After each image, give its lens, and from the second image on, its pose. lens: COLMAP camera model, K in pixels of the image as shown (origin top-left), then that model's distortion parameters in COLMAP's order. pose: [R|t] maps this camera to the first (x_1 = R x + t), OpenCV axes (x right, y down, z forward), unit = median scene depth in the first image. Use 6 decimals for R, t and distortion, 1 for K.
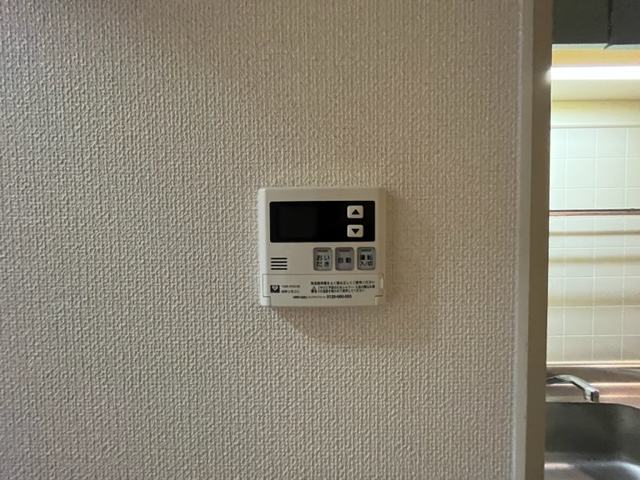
lens RADIAL K [[261.2, 0, 320.0], [0, 261.2, 240.0], [0, 0, 1]] dist [-0.002254, -0.000298]
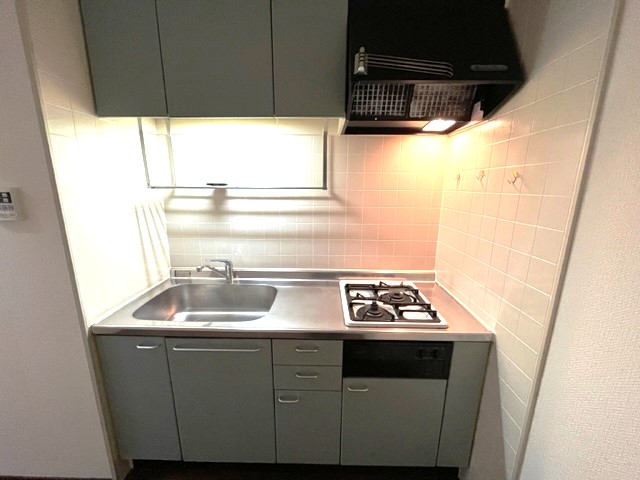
lens RADIAL K [[261.2, 0, 320.0], [0, 261.2, 240.0], [0, 0, 1]] dist [-0.002254, -0.000298]
pose [[0.999674, 0.023282, -0.010475, 4.637222], [-0.021043, 0.983751, 0.178299, -0.230754], [0.014456, -0.178020, 0.983921, -2.672063]]
